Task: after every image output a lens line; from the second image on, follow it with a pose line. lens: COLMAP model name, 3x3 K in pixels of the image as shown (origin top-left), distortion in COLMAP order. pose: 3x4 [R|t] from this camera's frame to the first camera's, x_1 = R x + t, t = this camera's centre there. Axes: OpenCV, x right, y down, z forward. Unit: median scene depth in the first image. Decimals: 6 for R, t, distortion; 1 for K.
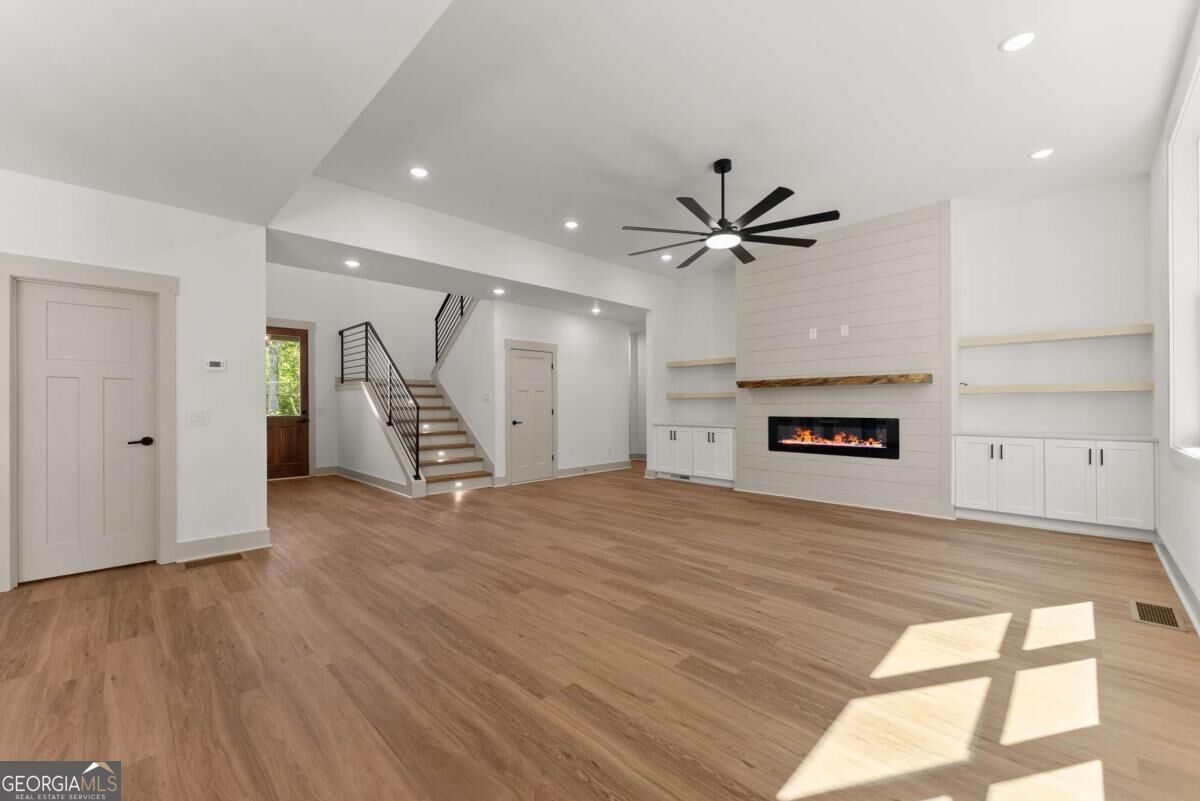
lens RADIAL K [[489.1, 0, 594.5], [0, 489.1, 396.9], [0, 0, 1]] dist [-0.002195, 0.000723]
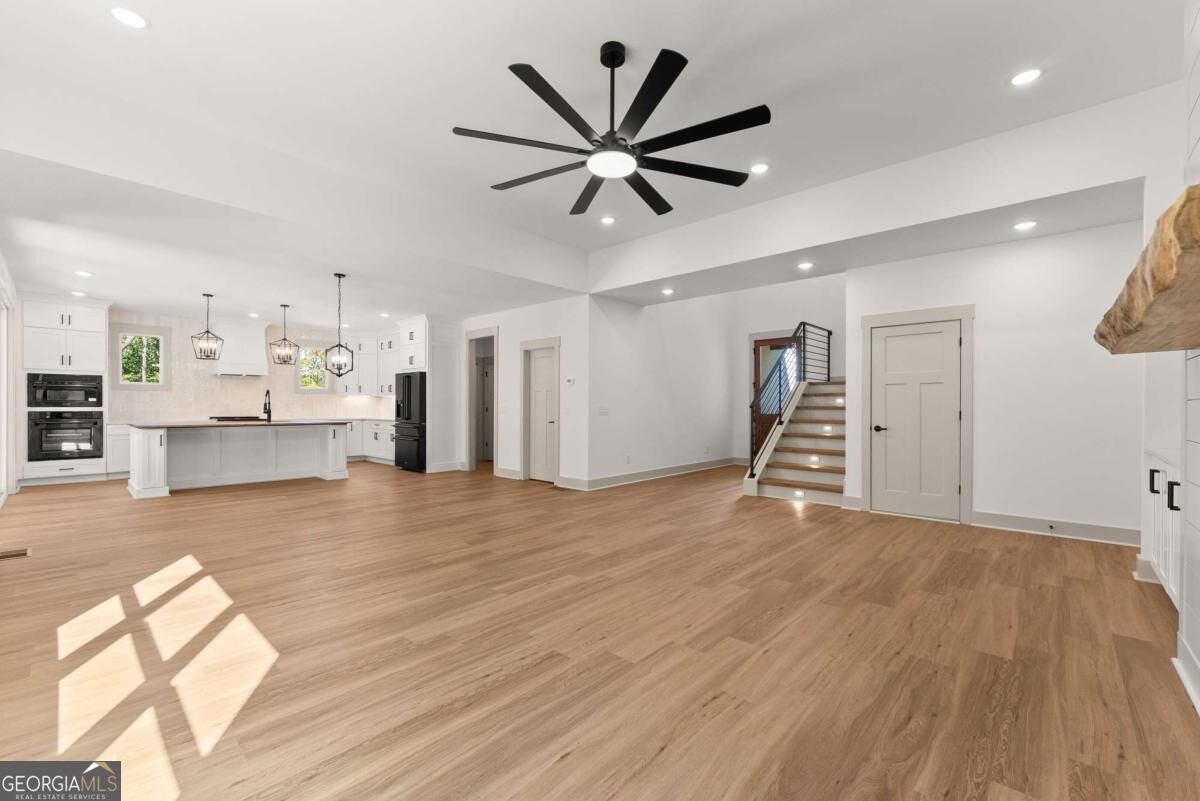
lens RADIAL K [[489.1, 0, 595.1], [0, 489.1, 410.0], [0, 0, 1]] dist [-0.002195, 0.000723]
pose [[0.045335, 0.013042, -0.998887, 1.164482], [0.013264, 0.999819, 0.013657, 0.019674], [0.998884, -0.013868, 0.045153, 1.159456]]
